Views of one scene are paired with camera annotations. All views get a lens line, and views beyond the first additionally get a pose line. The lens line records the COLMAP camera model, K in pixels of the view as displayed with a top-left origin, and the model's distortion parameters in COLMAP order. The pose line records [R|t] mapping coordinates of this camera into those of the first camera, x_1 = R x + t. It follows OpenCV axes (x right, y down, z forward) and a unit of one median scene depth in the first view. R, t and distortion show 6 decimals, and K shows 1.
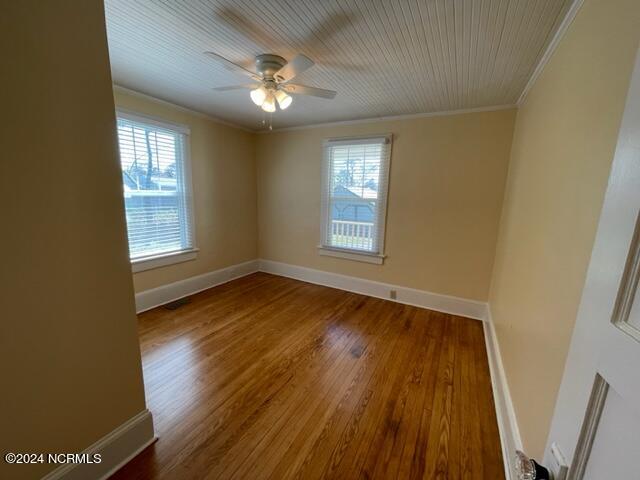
lens RADIAL K [[256.8, 0, 319.8], [0, 256.8, 241.9], [0, 0, 1]] dist [-0.001657, -0.000035]
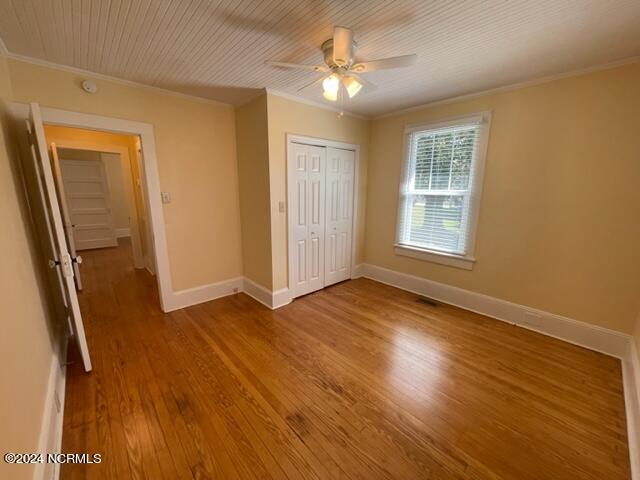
lens RADIAL K [[256.8, 0, 319.8], [0, 256.8, 241.9], [0, 0, 1]] dist [-0.001657, -0.000035]
pose [[-0.319692, 0.163002, -0.933396, 0.475954], [-0.190956, 0.953796, 0.231967, -0.131304], [0.928080, 0.252395, -0.273795, 0.794703]]
